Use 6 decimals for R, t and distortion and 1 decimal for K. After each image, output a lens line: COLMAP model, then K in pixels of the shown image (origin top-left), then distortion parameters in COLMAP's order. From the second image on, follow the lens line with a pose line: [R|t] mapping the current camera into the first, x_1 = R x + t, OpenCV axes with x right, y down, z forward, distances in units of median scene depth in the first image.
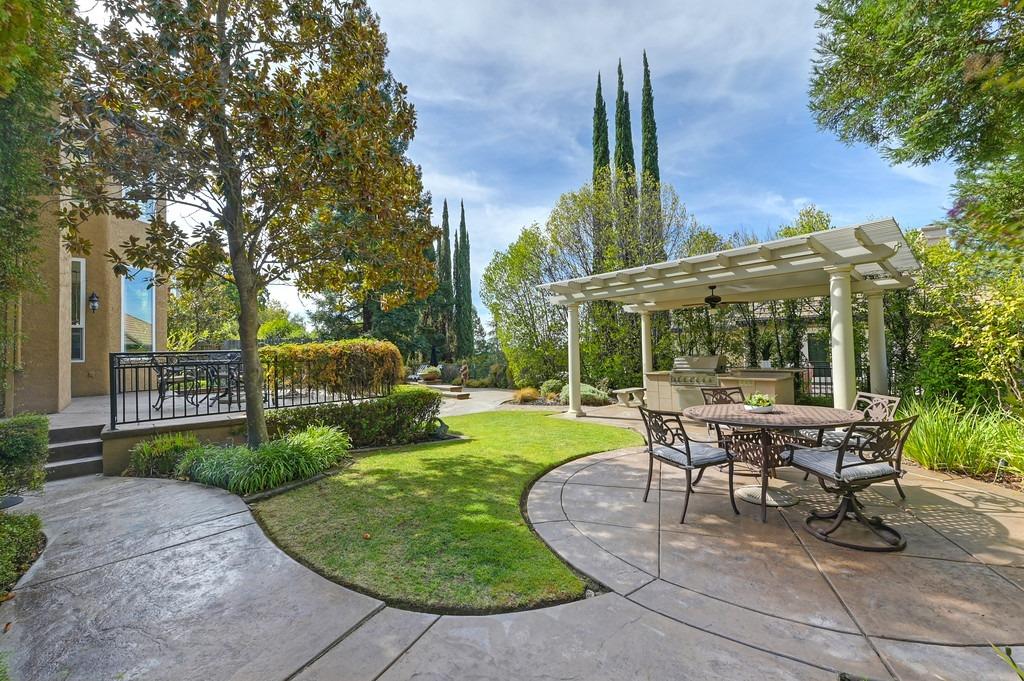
lens RADIAL K [[413.5, 0, 500.4], [0, 413.5, 340.1], [0, 0, 1]] dist [0.000526, -0.000237]
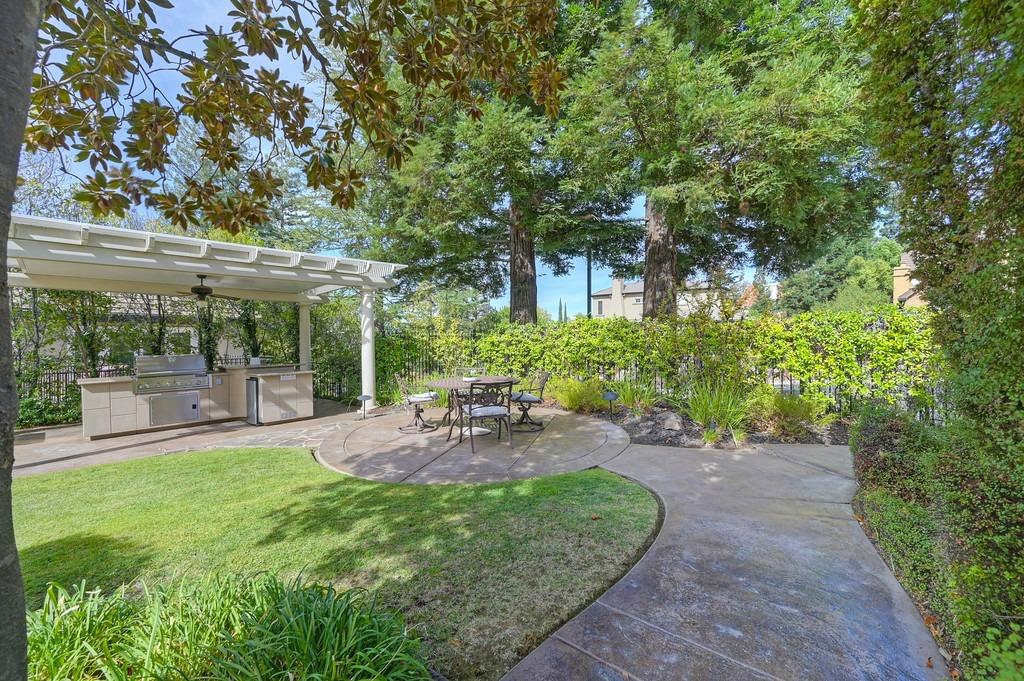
lens RADIAL K [[413.5, 0, 523.5], [0, 413.5, 339.1], [0, 0, 1]] dist [0.000526, -0.000237]
pose [[-0.115580, 0.029163, 0.992870, -0.838117], [-0.010785, 0.999473, -0.030612, 0.048817], [-0.993240, -0.014246, -0.115204, 0.824712]]
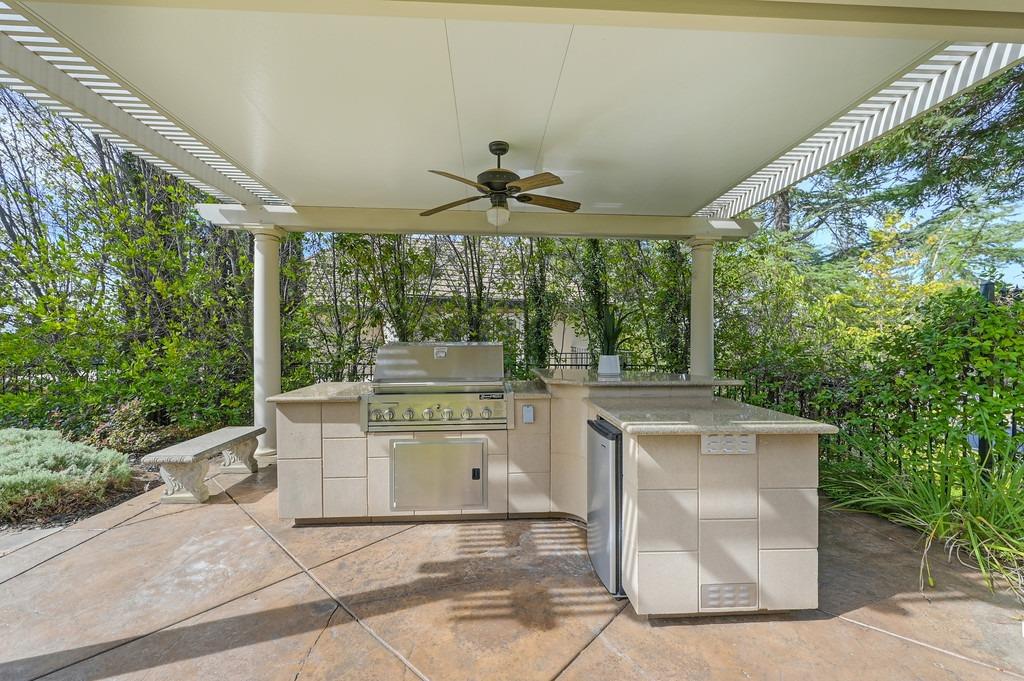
lens RADIAL K [[413.5, 0, 516.9], [0, 413.5, 342.1], [0, 0, 1]] dist [0.000526, -0.000237]
pose [[0.598103, 0.019054, 0.801193, 0.475013], [-0.042845, 0.999048, 0.008225, 0.064970], [-0.800273, -0.039247, 0.598350, 1.502565]]
